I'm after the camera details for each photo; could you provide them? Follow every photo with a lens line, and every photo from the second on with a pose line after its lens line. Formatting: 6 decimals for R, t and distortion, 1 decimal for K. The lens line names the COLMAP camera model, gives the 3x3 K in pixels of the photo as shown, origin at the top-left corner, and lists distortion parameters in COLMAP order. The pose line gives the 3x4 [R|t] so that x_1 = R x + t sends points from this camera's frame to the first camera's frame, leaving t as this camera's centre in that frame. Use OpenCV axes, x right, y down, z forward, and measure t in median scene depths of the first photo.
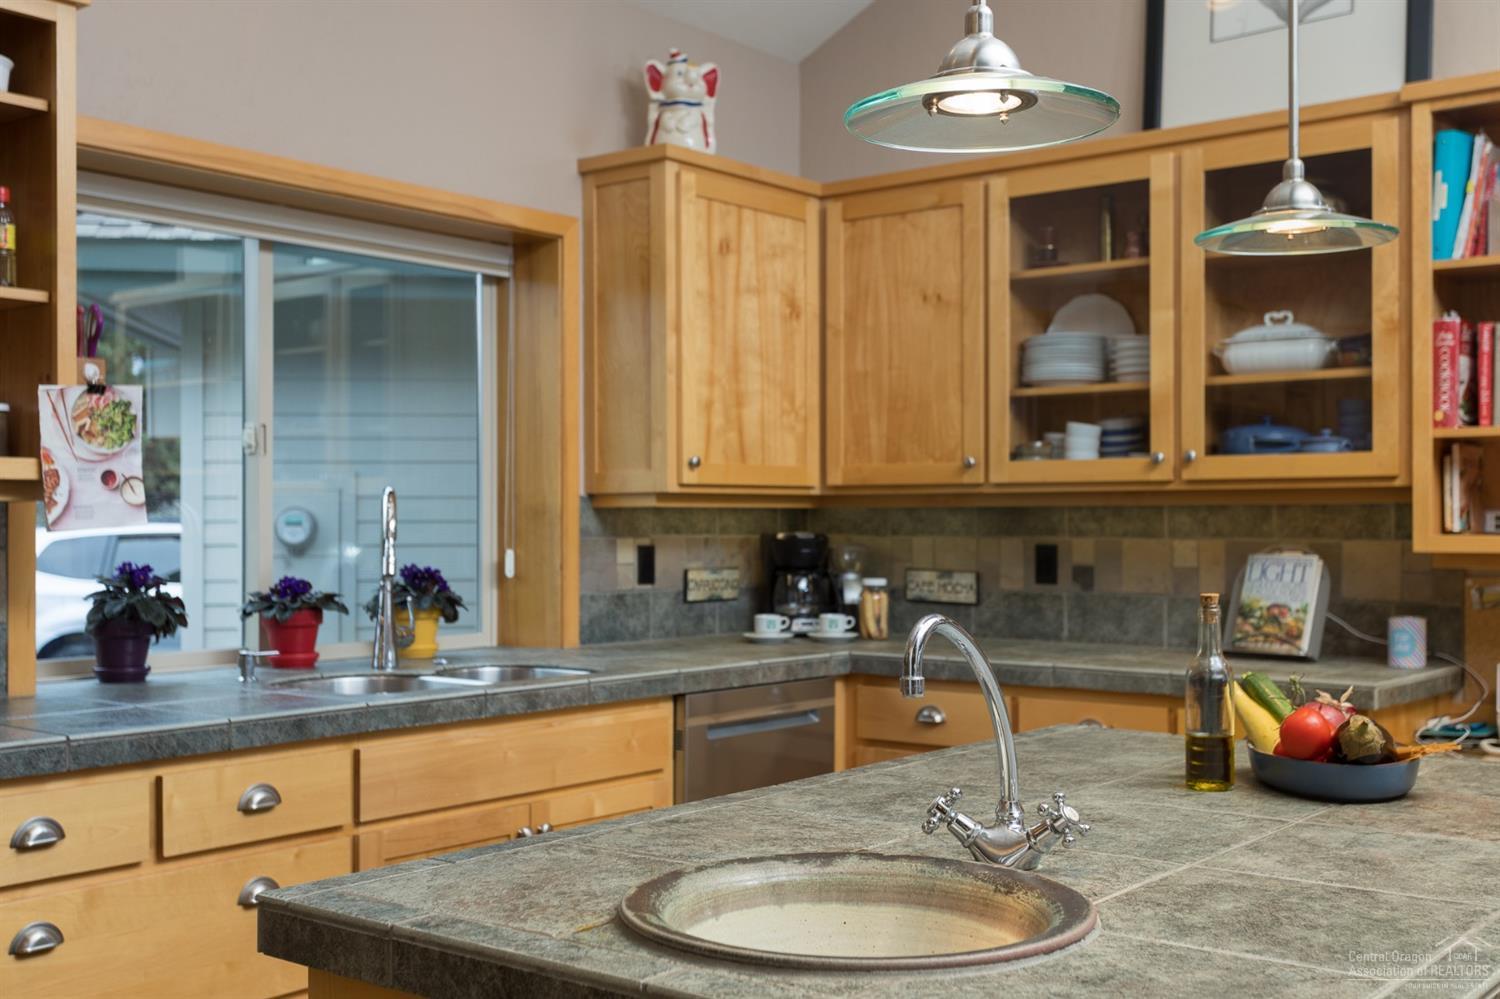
lens RADIAL K [[1728.2, 0, 750.0], [0, 1728.2, 499.5], [0, 0, 1]] dist [-0.007184, -0.008353]
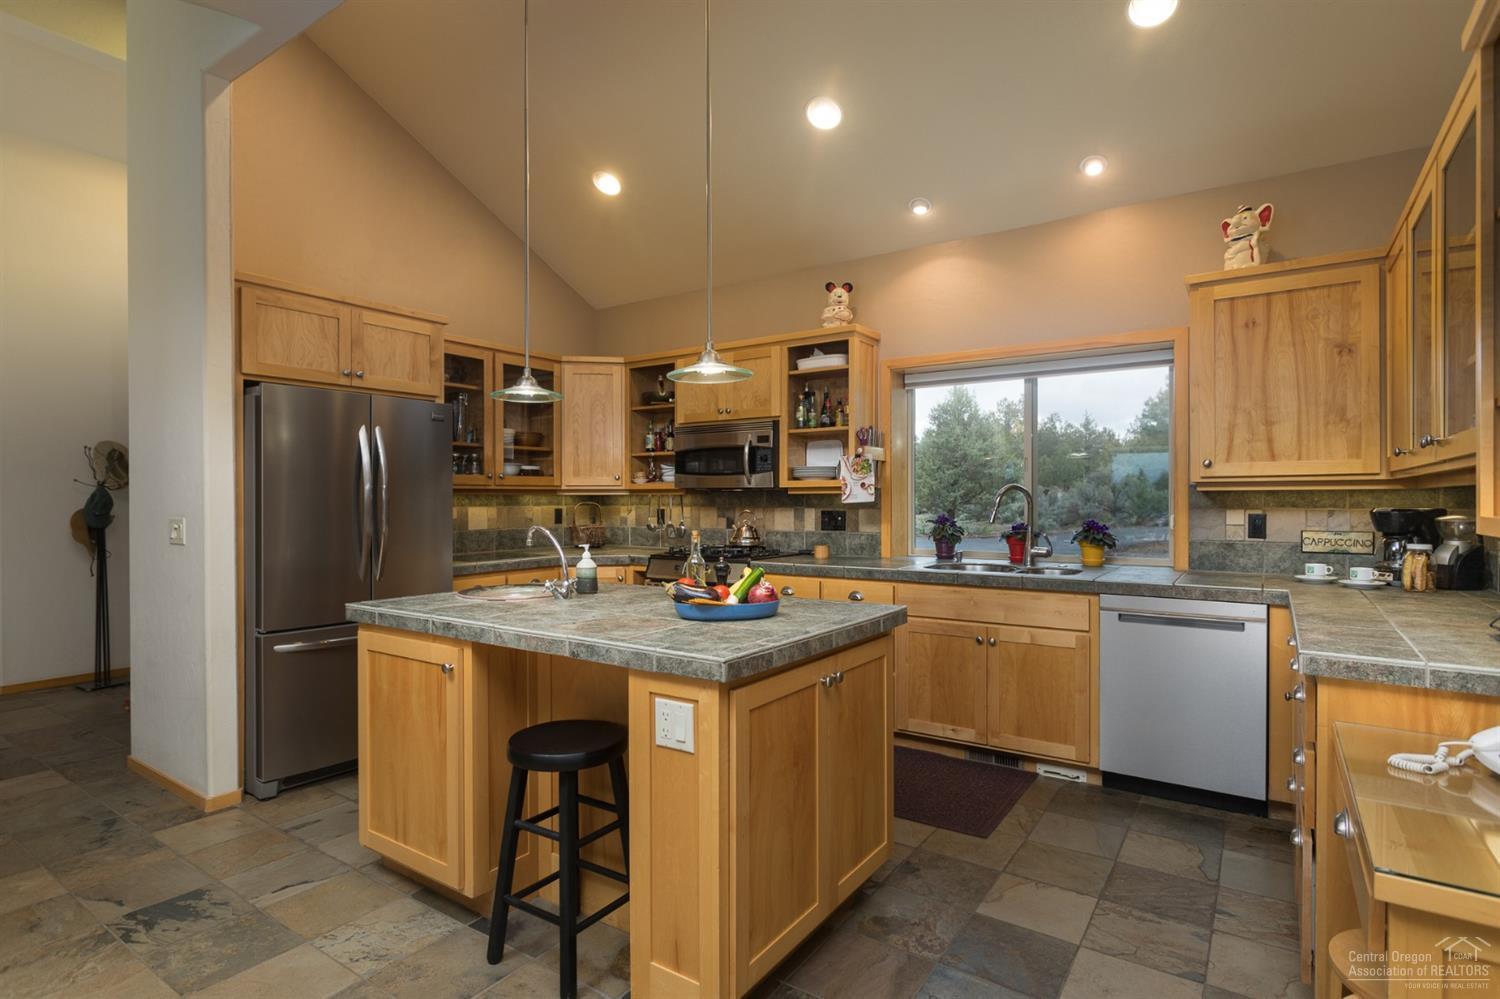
lens RADIAL K [[746.4, 0, 724.8], [0, 746.4, 502.3], [0, 0, 1]] dist [-0.026551, 0.021656]
pose [[0.038477, 0.003709, -0.999253, 0.631053], [0.013725, 0.999897, 0.004240, 0.005813], [0.999165, -0.013878, 0.038422, 0.492227]]
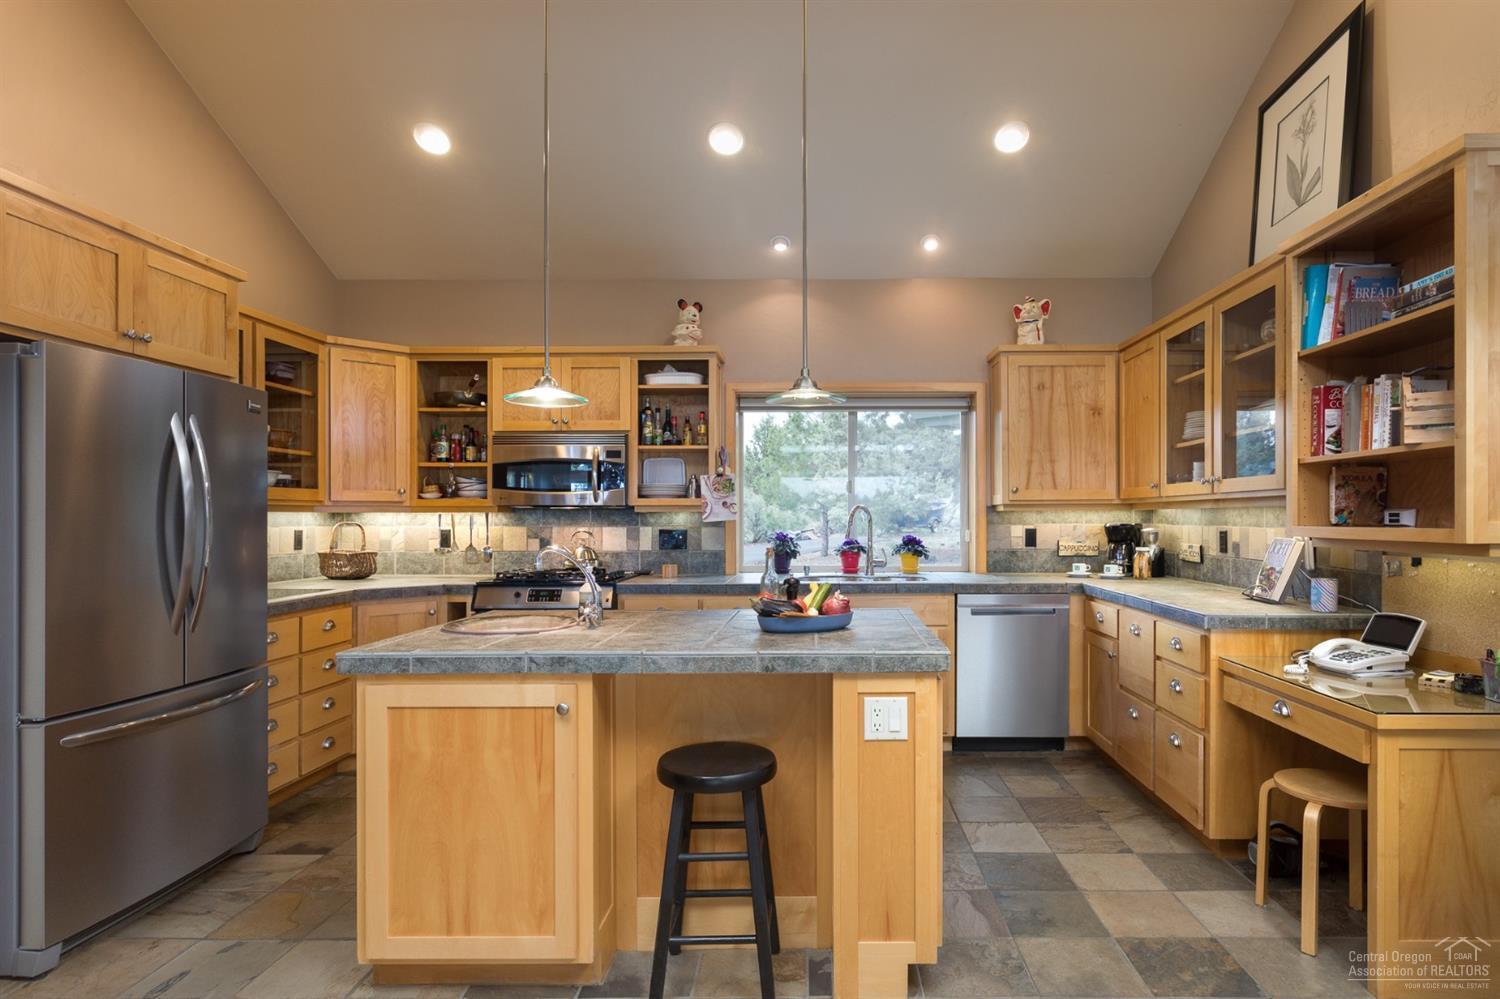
lens RADIAL K [[818.2, 0, 755.5], [0, 818.2, 519.8], [0, 0, 1]] dist [0.000180, 0.001173]
pose [[0.584776, 0.000565, -0.811194, 0.583691], [0.011717, 0.999890, 0.009144, 0.002168], [0.811110, -0.014852, 0.584705, 0.133214]]
